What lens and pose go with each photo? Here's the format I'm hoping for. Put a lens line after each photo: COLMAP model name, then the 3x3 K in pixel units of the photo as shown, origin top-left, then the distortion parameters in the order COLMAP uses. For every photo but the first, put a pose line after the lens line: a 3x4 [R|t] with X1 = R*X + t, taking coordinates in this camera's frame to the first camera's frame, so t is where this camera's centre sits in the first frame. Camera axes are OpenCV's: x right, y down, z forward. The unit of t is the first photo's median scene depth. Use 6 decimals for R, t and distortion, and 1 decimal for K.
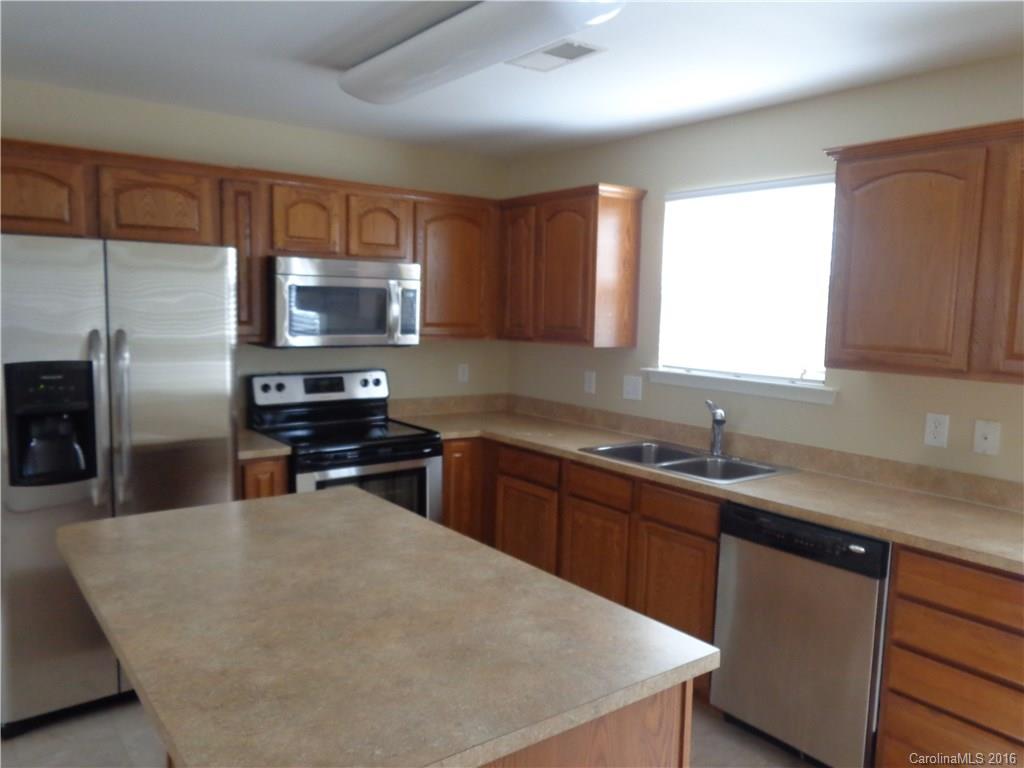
lens RADIAL K [[771.0, 0, 517.7], [0, 771.0, 390.9], [0, 0, 1]] dist [0.020855, -0.010046]
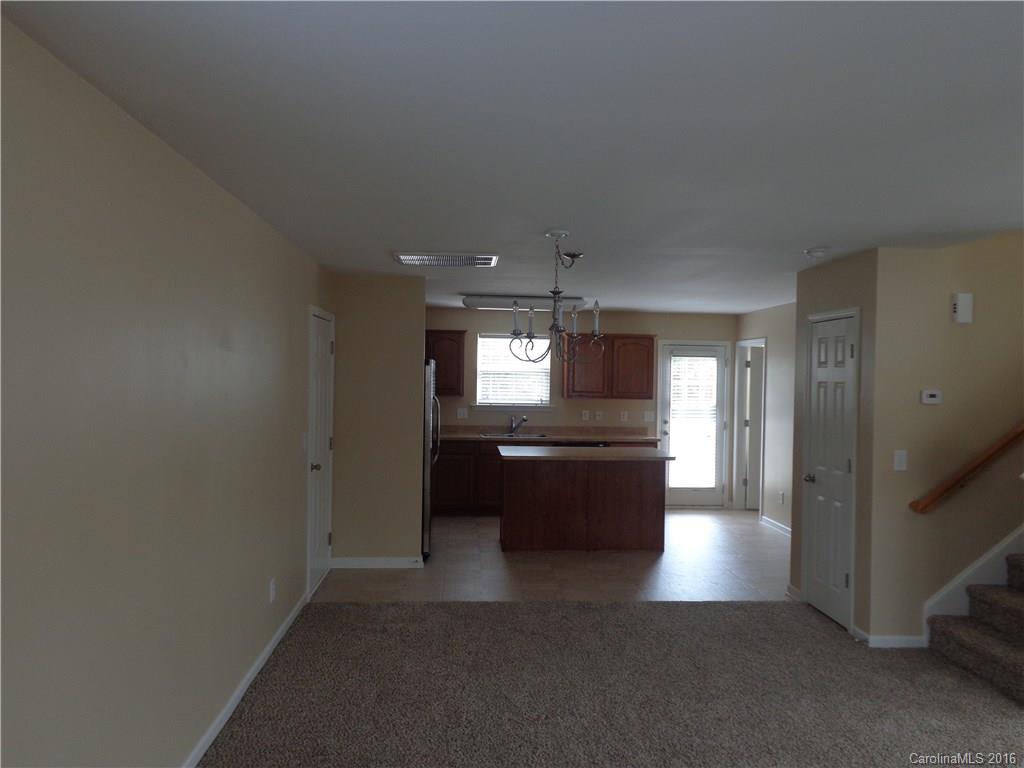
lens RADIAL K [[771.0, 0, 509.8], [0, 771.0, 381.7], [0, 0, 1]] dist [0.020855, -0.010046]
pose [[0.561304, -0.024907, 0.827235, -2.067244], [0.089886, 0.995469, -0.031018, -0.018076], [-0.822714, 0.091768, 0.560999, -0.537319]]
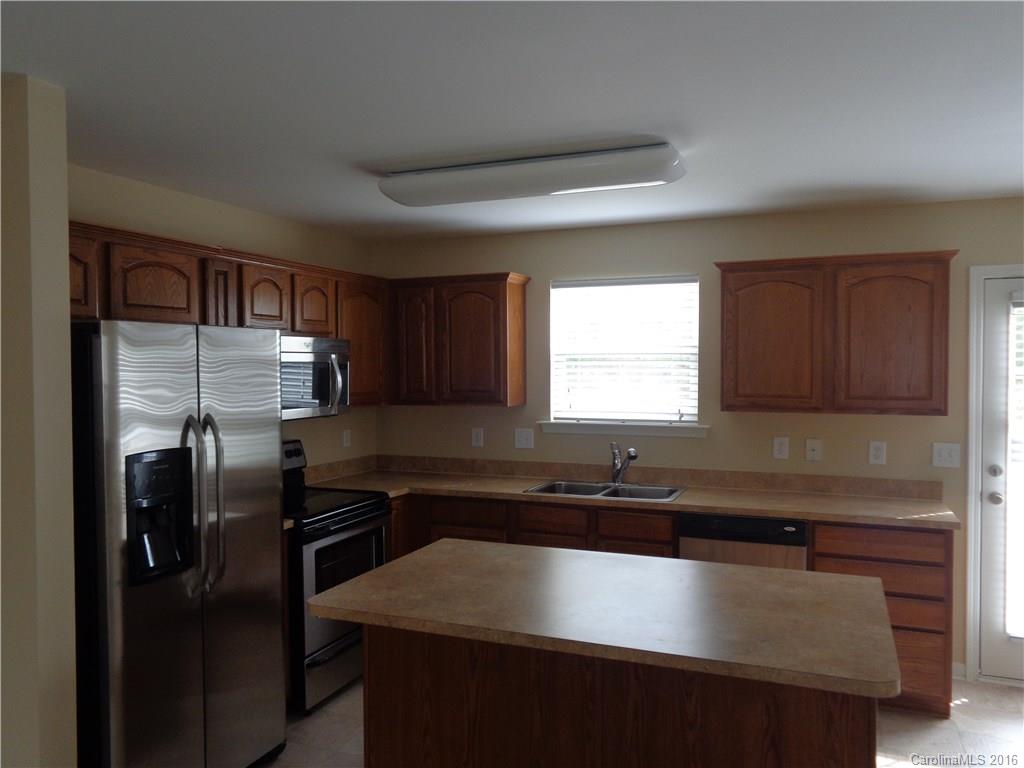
lens RADIAL K [[771.0, 0, 517.6], [0, 771.0, 382.9], [0, 0, 1]] dist [0.020855, -0.010046]
pose [[0.864919, -0.038560, 0.500429, -0.554935], [0.079410, 0.995000, -0.060579, -0.022018], [-0.495591, 0.092134, 0.863656, -0.048652]]
